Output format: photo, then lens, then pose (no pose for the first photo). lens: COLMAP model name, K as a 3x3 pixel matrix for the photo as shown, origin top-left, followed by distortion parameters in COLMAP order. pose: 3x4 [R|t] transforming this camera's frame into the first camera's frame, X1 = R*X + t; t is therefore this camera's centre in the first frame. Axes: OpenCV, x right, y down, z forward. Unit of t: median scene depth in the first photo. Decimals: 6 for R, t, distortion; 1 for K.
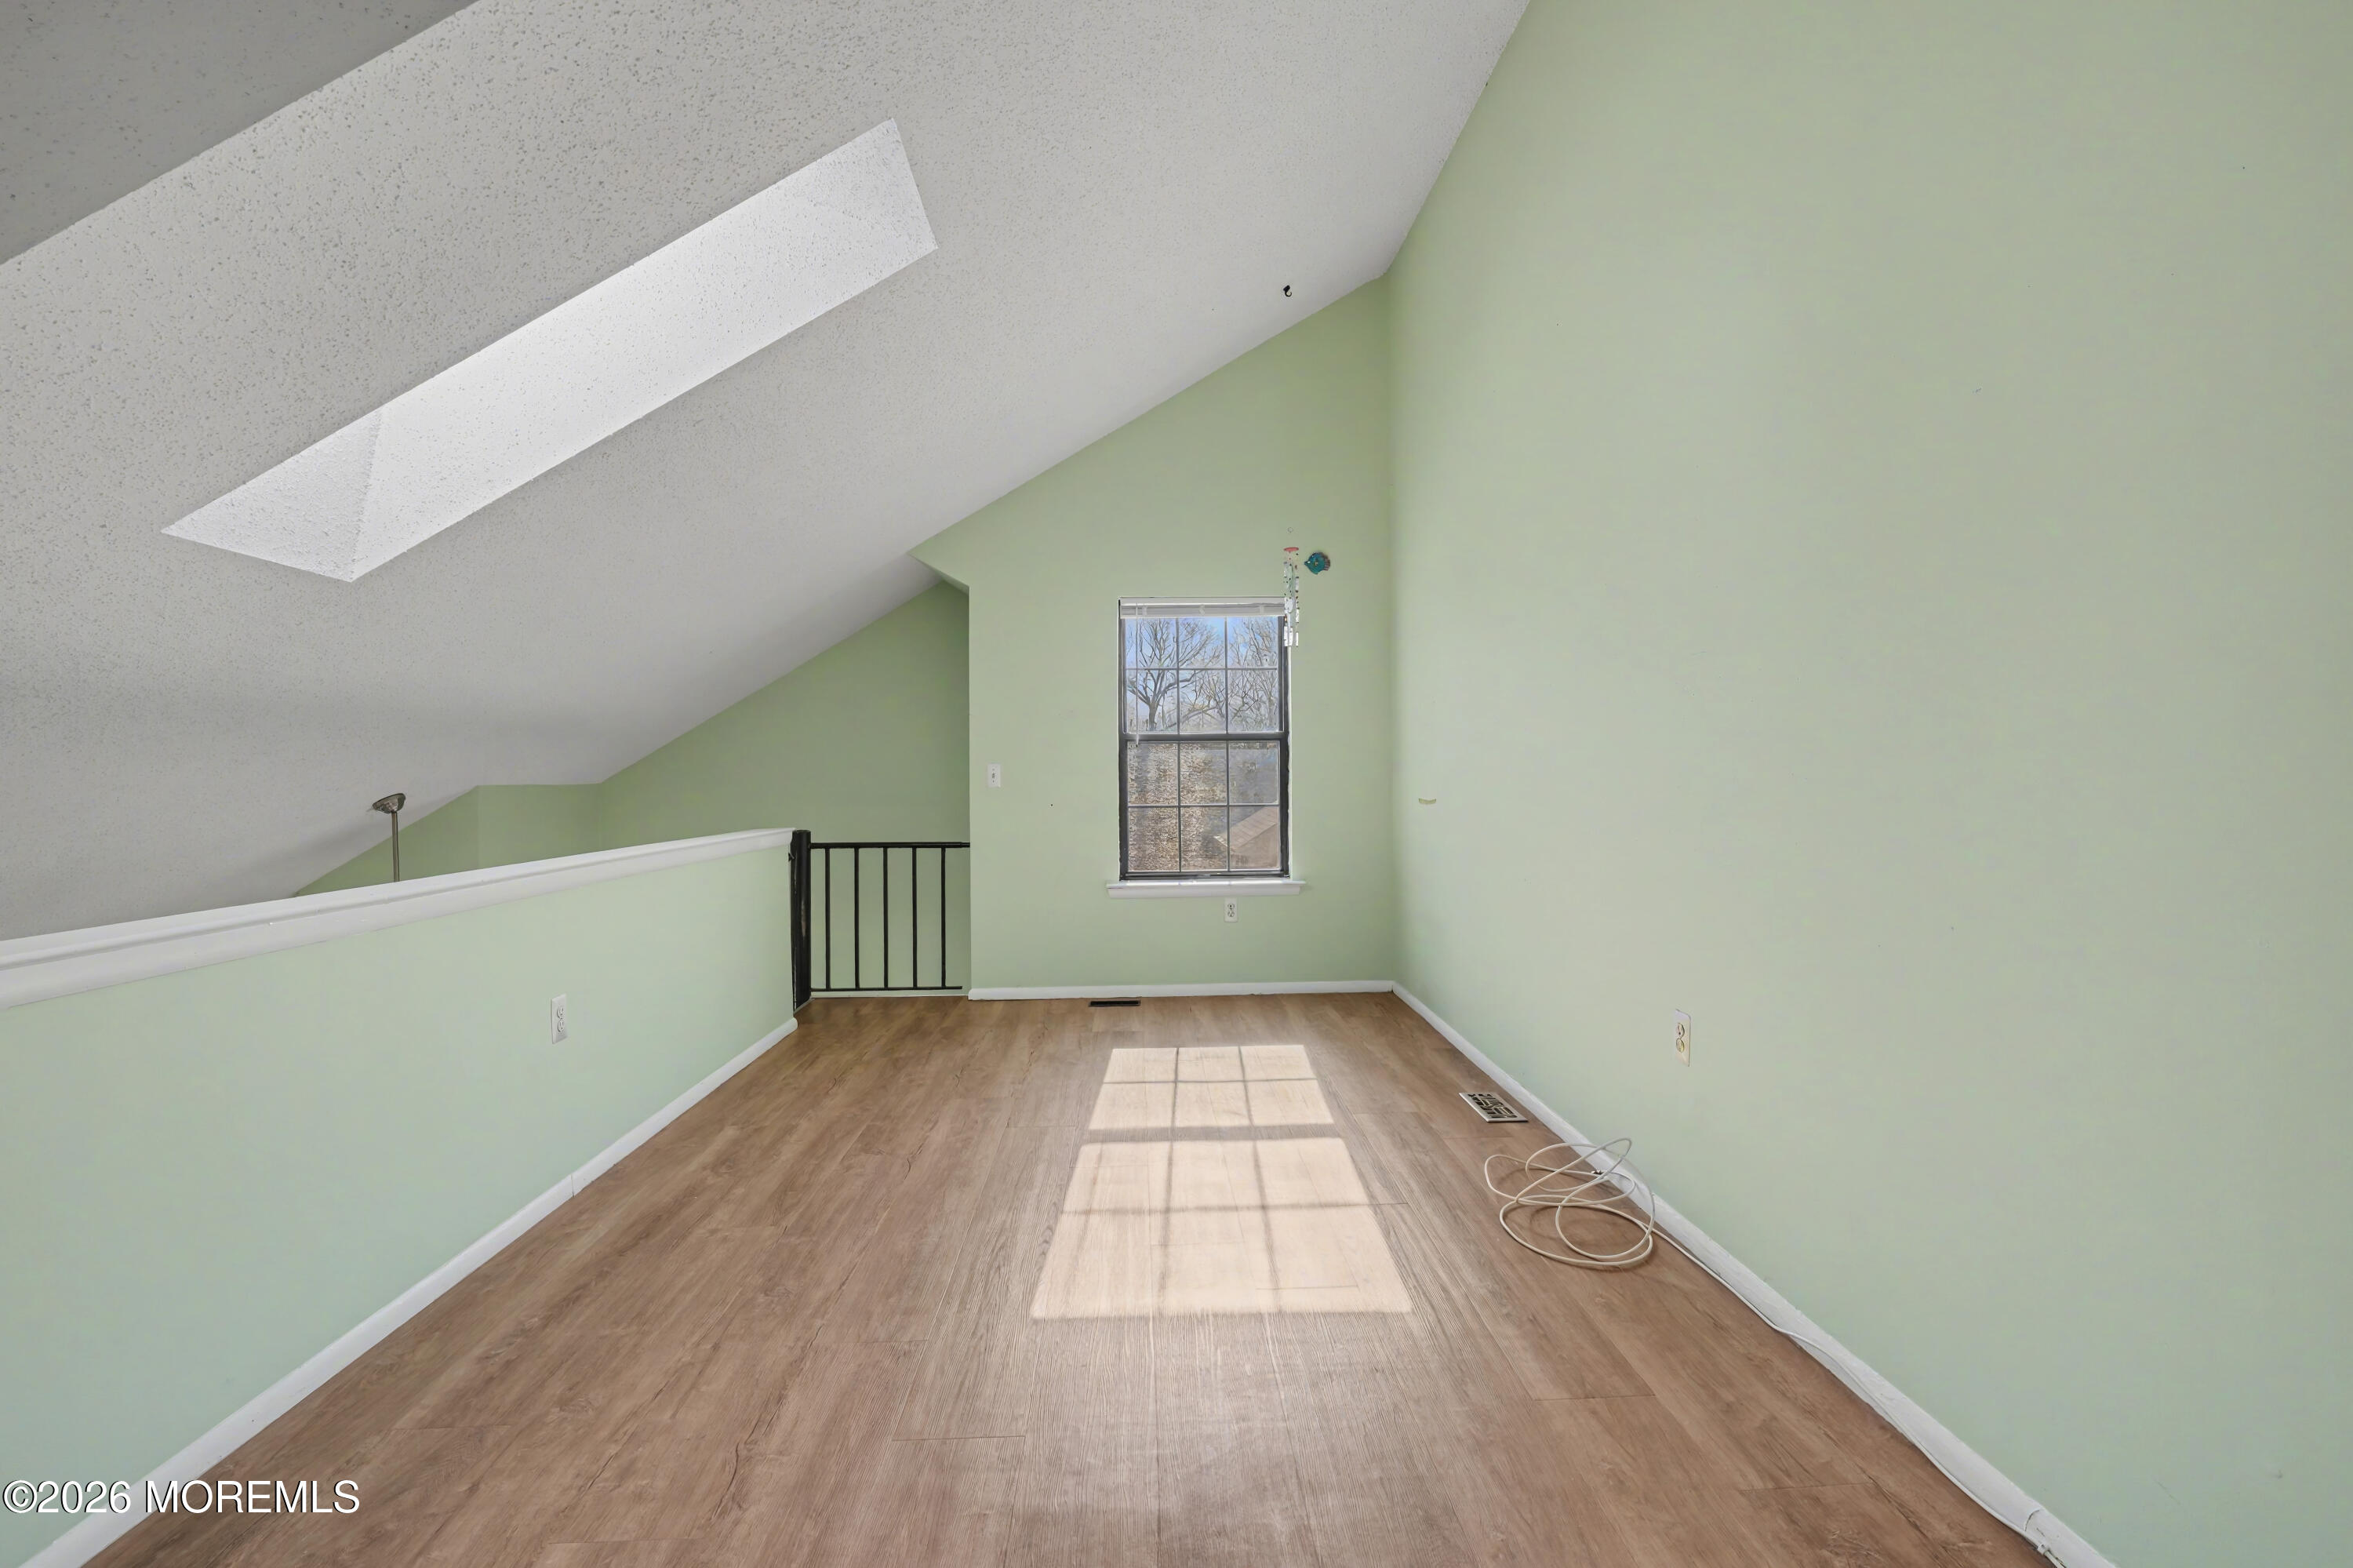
lens RADIAL K [[992.5, 0, 1160.5], [0, 992.5, 776.5], [0, 0, 1]] dist [-0.000089, 0.000182]
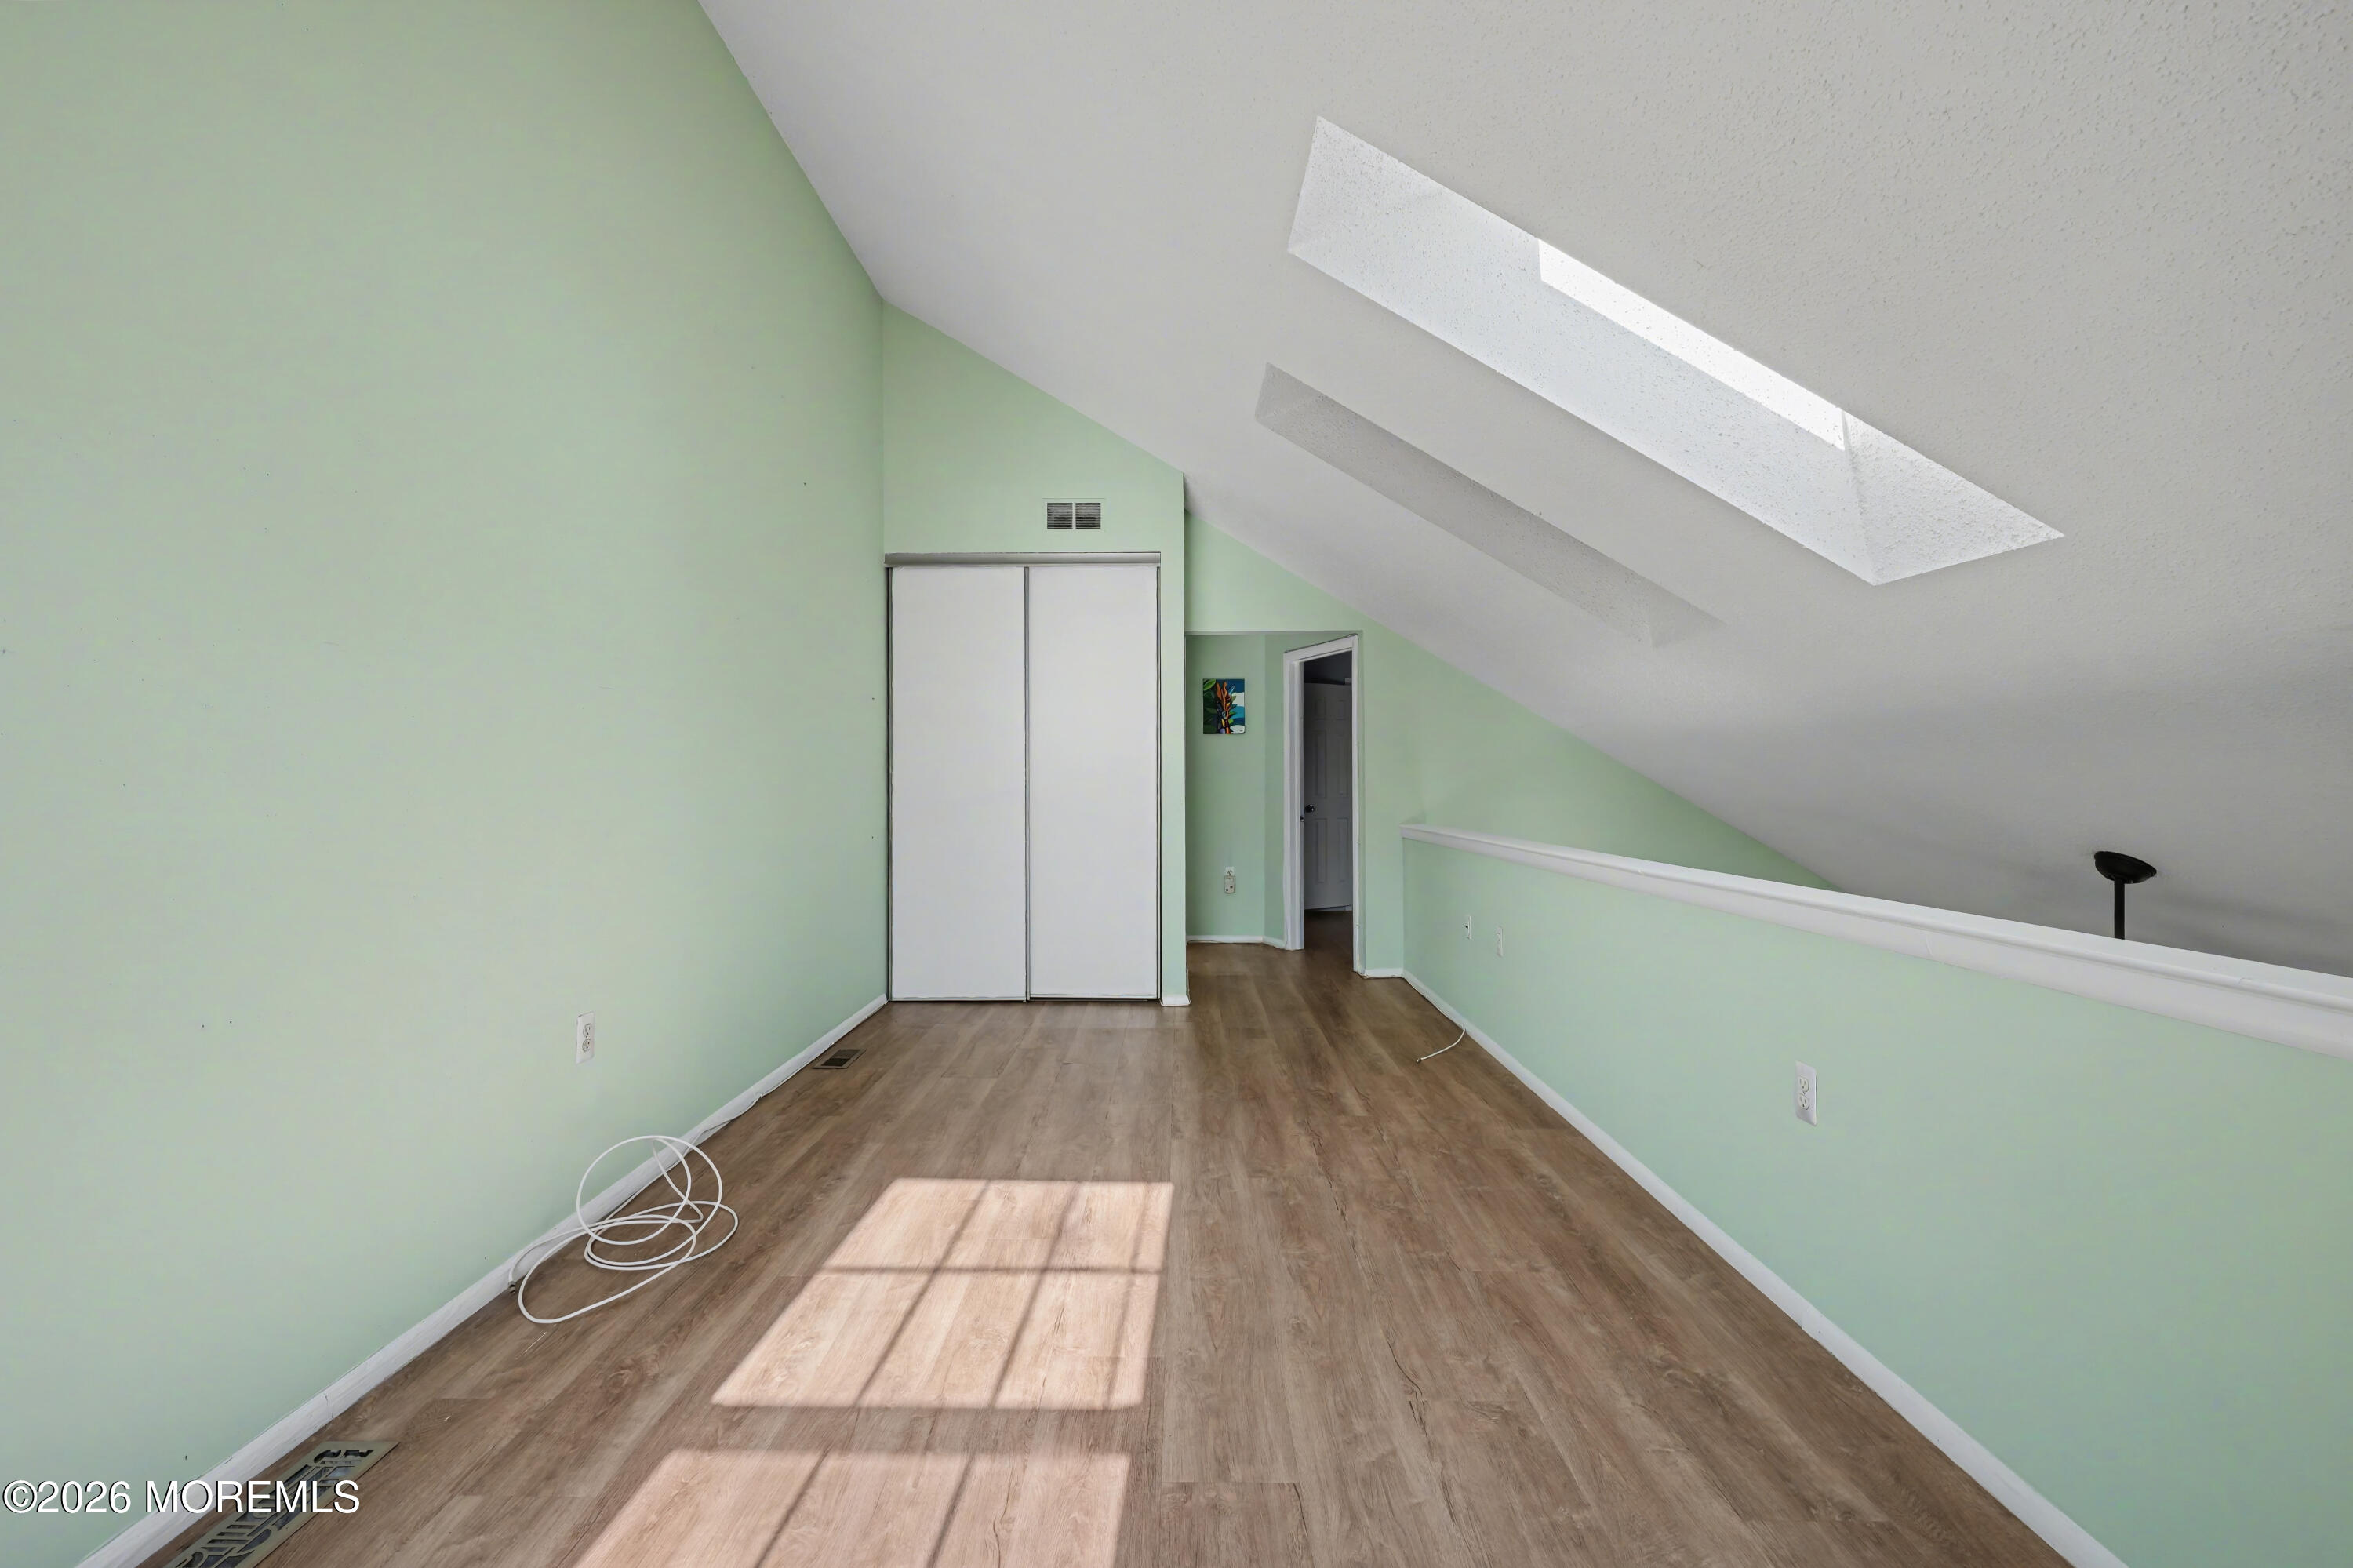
lens RADIAL K [[992.5, 0, 1160.5], [0, 992.5, 776.5], [0, 0, 1]] dist [-0.000089, 0.000182]
pose [[-0.998692, 0.010617, 0.050022, -0.148278], [0.010574, 0.999943, -0.001117, -0.012228], [-0.050031, -0.000586, -0.998747, 1.957323]]
